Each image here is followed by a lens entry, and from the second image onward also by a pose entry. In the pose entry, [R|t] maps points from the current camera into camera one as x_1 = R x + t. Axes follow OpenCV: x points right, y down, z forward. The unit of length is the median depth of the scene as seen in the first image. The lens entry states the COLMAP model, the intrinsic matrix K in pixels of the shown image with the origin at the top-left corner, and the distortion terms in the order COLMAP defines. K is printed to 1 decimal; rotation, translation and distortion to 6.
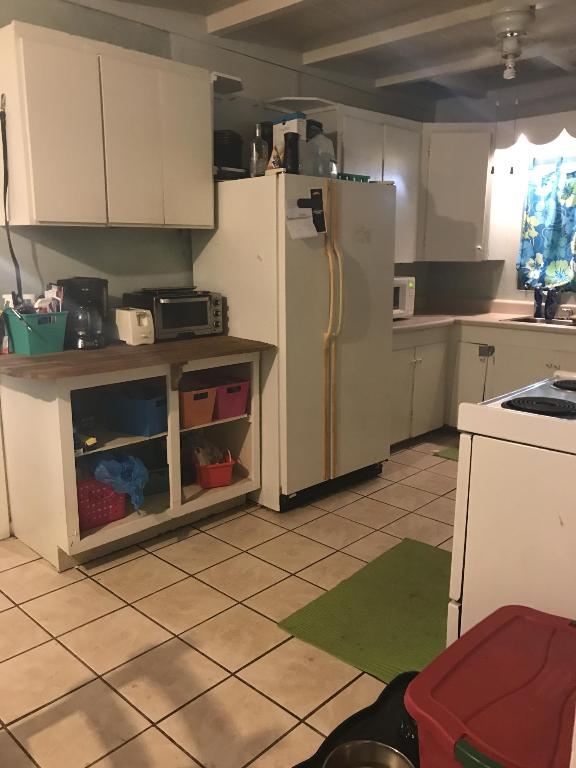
lens RADIAL K [[629.2, 0, 291.1], [0, 629.2, 381.1], [0, 0, 1]] dist [0.017382, -0.024808]
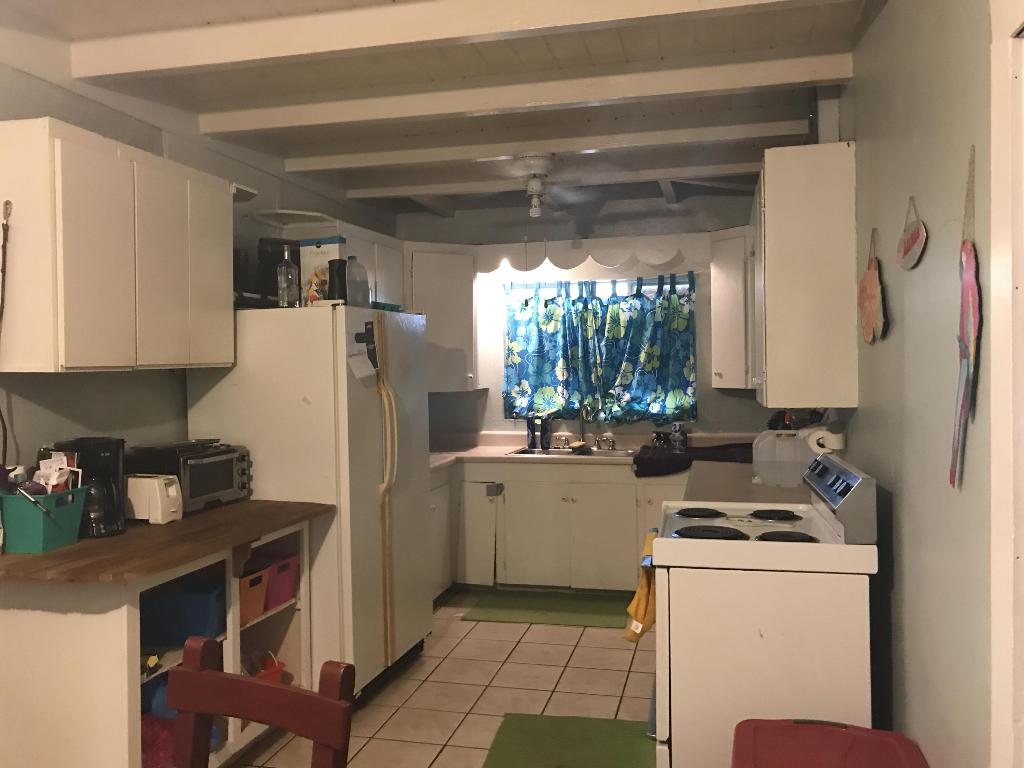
lens RADIAL K [[838.9, 0, 518.0], [0, 838.9, 377.4], [0, 0, 1]] dist [0.017382, -0.024808]
pose [[0.865928, -0.023297, 0.499627, -0.345795], [0.116504, 0.980833, -0.156184, -0.020651], [-0.486412, 0.193453, 0.852045, -0.077088]]
